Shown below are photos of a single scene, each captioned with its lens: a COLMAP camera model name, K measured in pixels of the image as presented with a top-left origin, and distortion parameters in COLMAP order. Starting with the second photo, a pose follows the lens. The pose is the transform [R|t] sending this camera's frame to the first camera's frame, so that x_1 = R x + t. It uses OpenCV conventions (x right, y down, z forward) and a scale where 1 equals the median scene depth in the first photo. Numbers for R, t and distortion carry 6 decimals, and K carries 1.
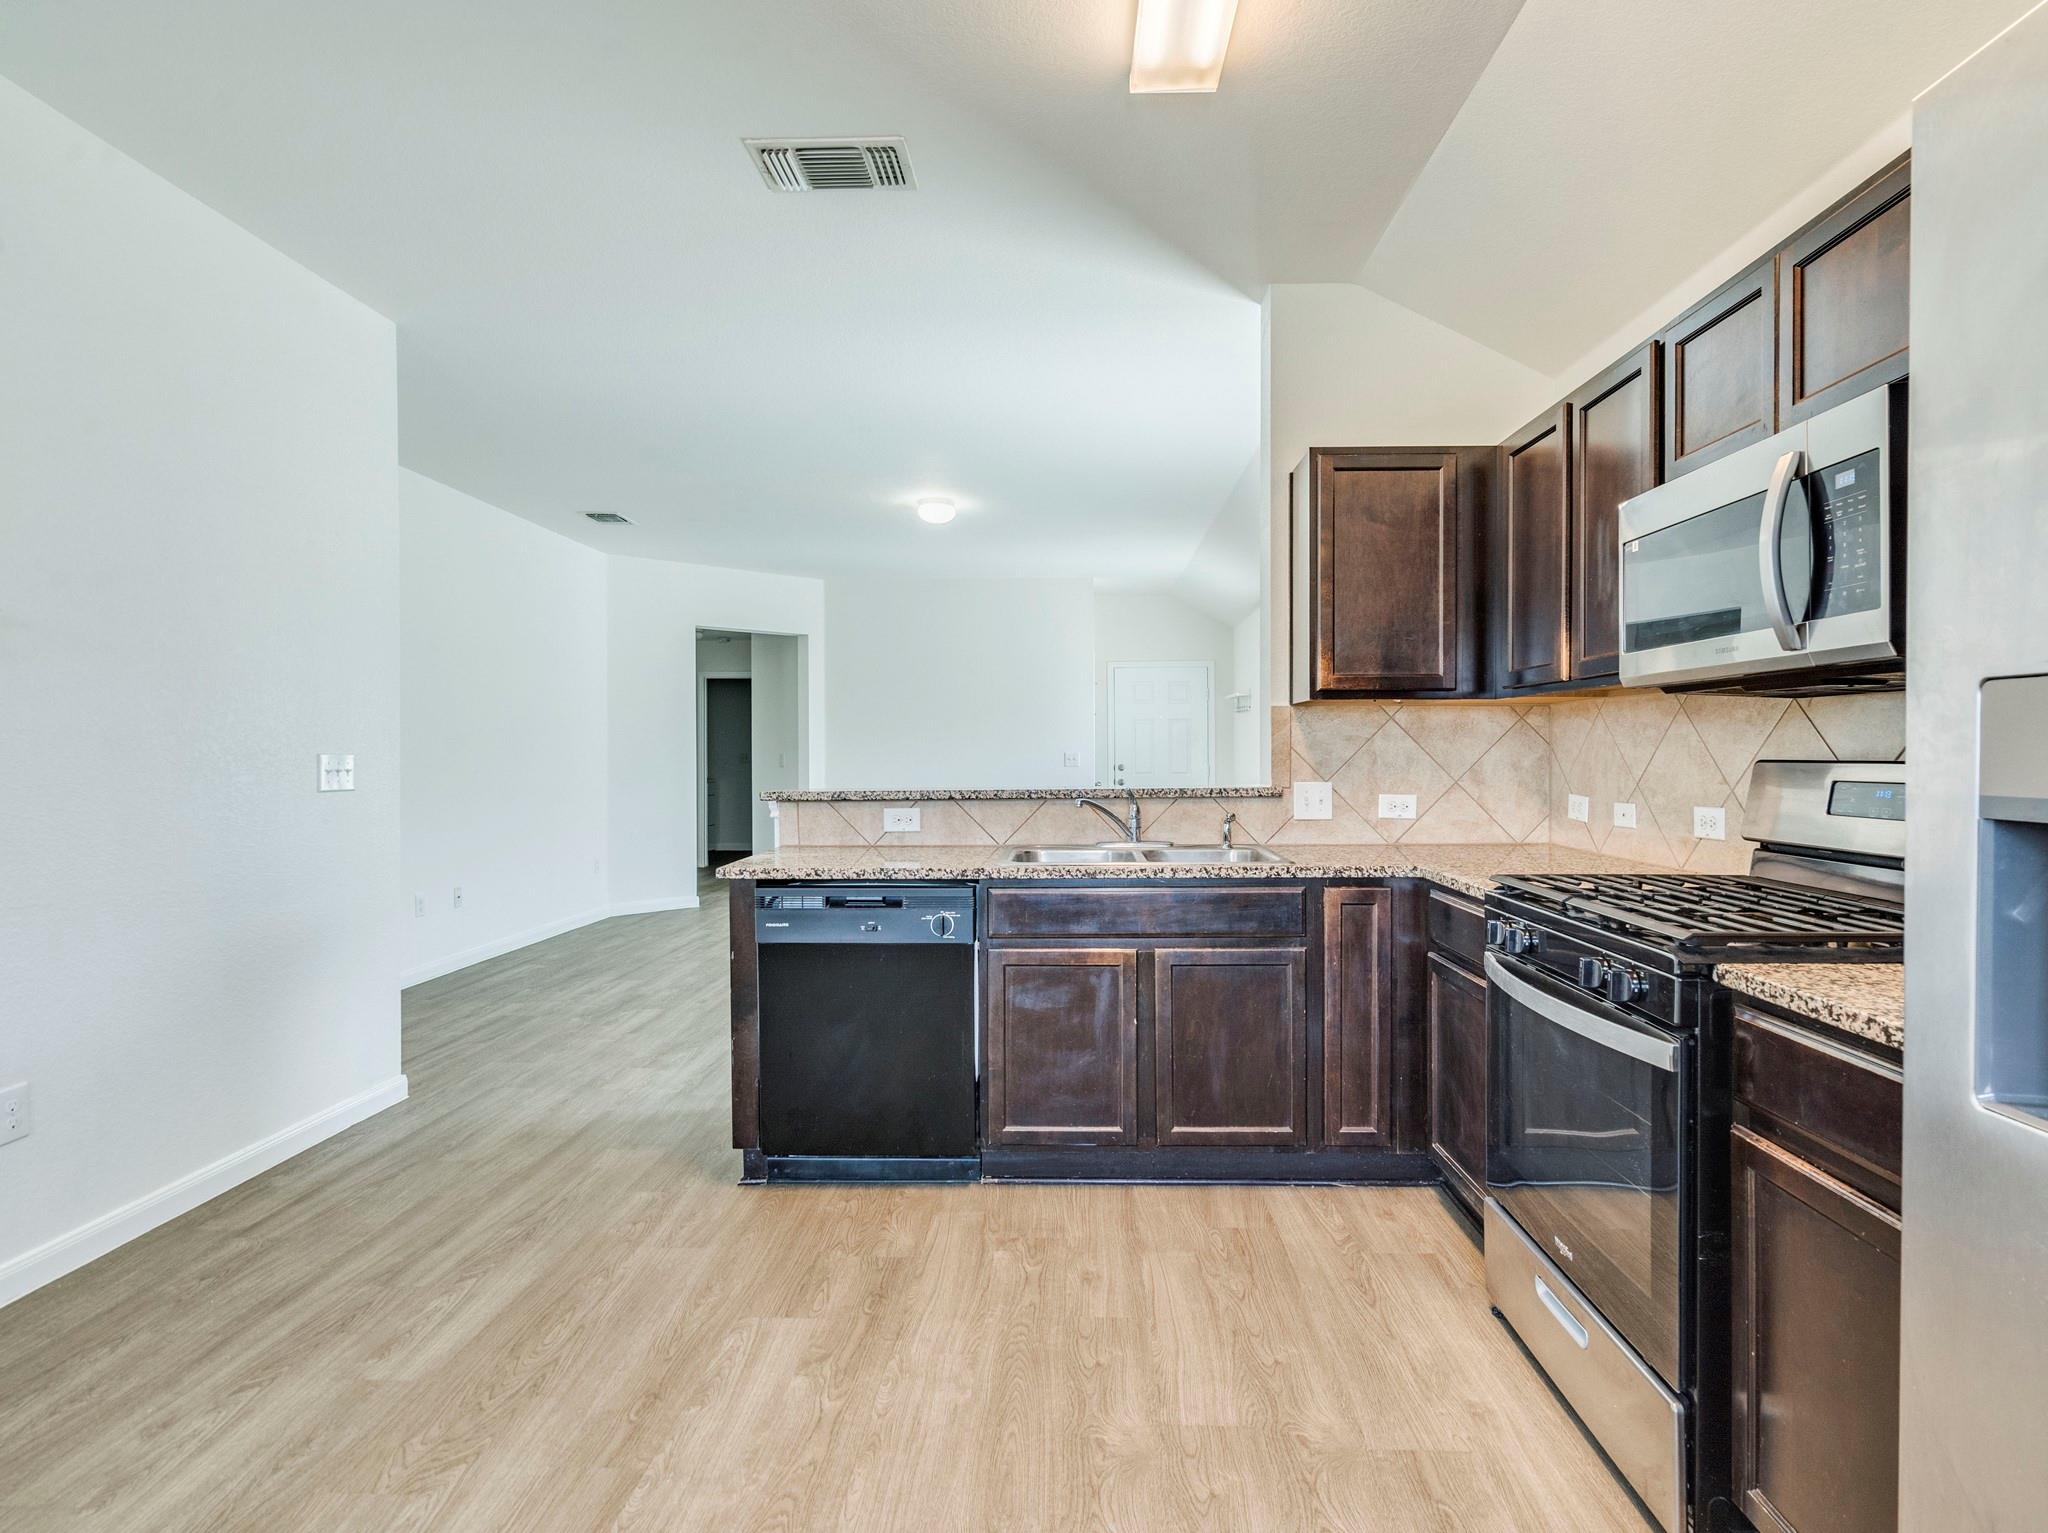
lens RADIAL K [[1081.4, 0, 1052.7], [0, 1081.4, 763.1], [0, 0, 1]] dist [-0.004314, -0.000465]
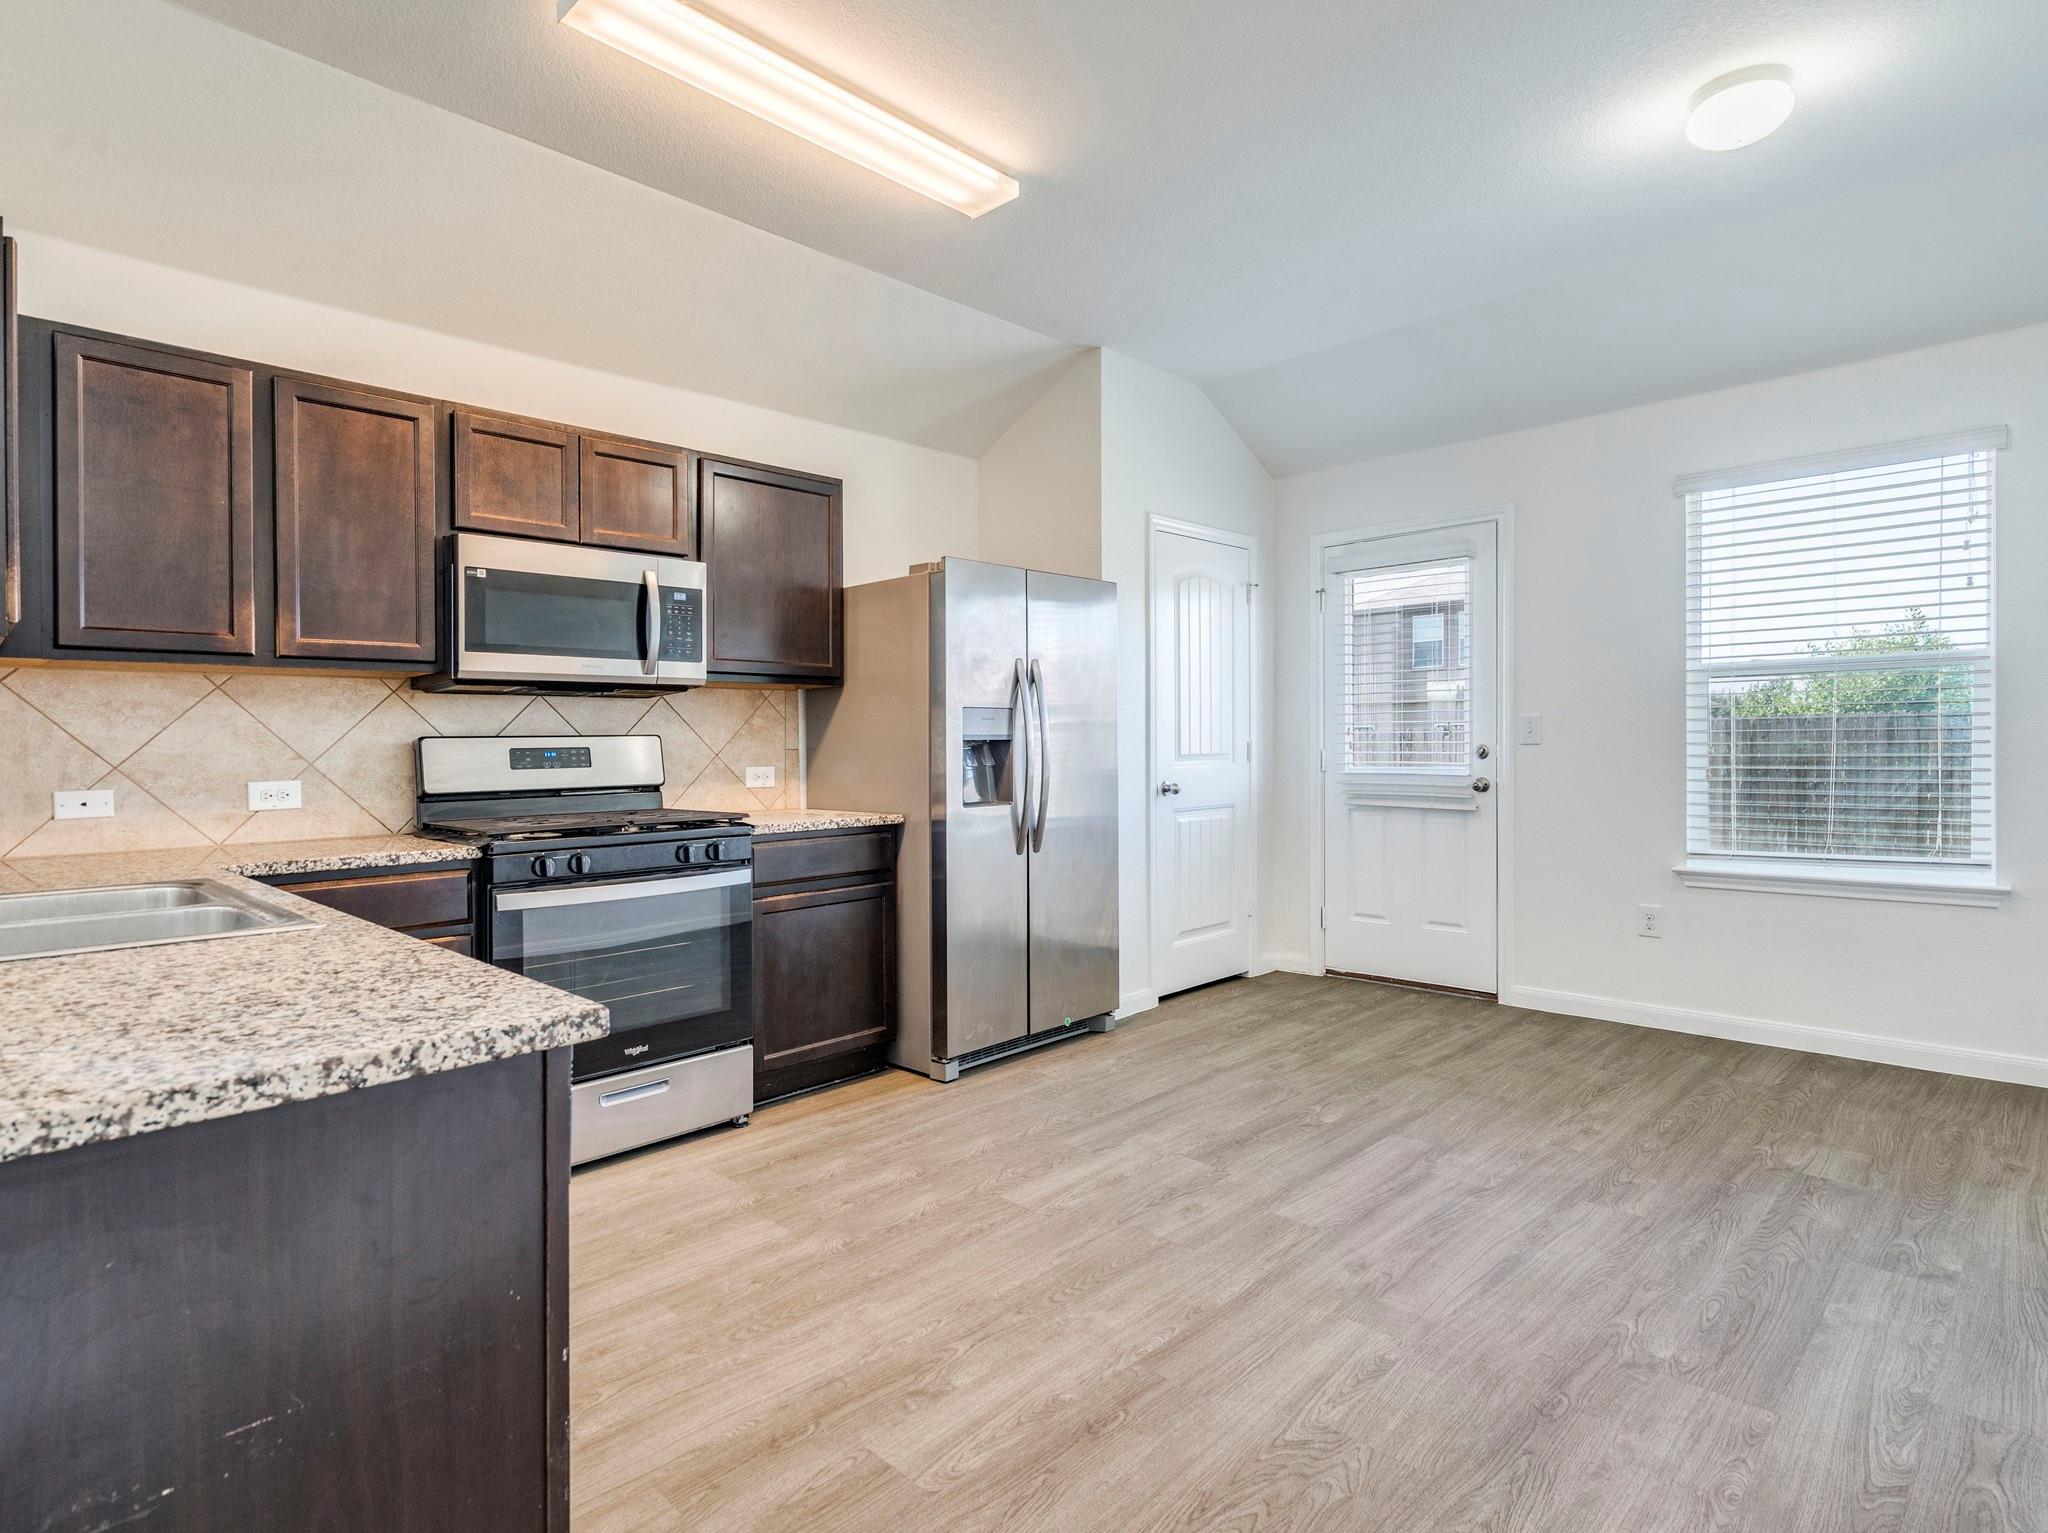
lens RADIAL K [[1073.0, 0, 1024.0], [0, 1073.0, 766.5], [0, 0, 1]] dist [-0.002607, 0.000245]
pose [[-0.736412, 0.002391, 0.676529, -0.646232], [0.025821, 0.999365, 0.024574, 0.016530], [-0.676040, 0.035565, -0.736006, 1.164385]]
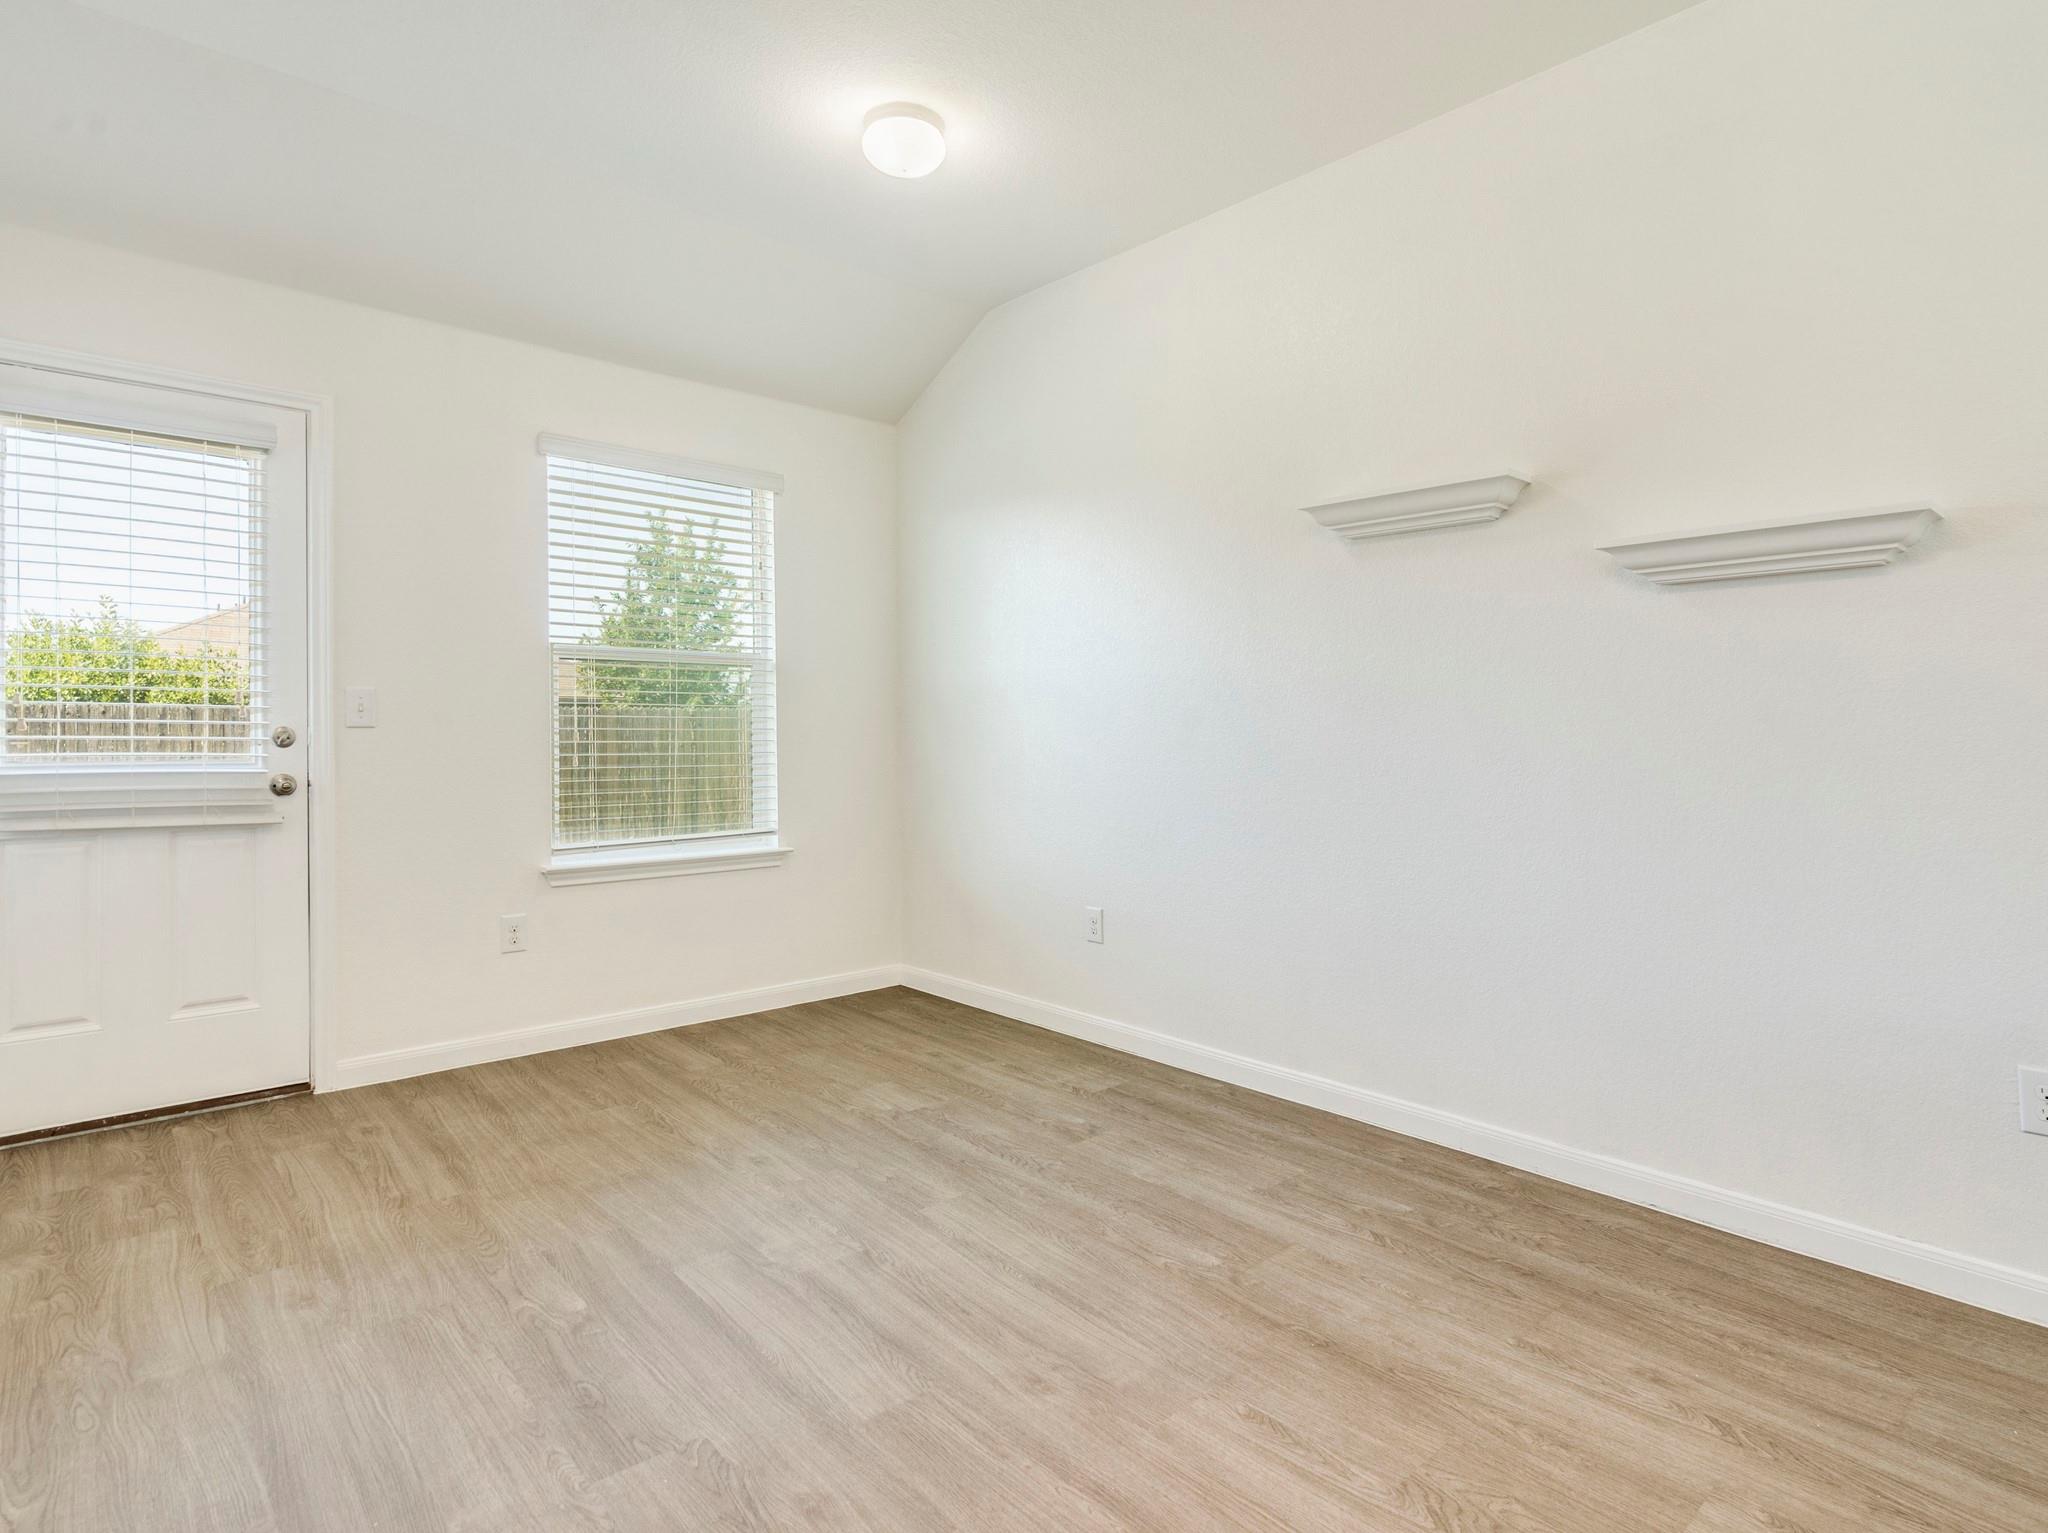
lens RADIAL K [[1081.4, 0, 1052.7], [0, 1081.4, 763.1], [0, 0, 1]] dist [-0.004314, -0.000465]
pose [[-0.720023, 0.023063, -0.693567, 0.133540], [-0.007106, 0.999150, 0.040602, 0.027352], [0.693914, 0.034162, -0.719247, 0.868706]]
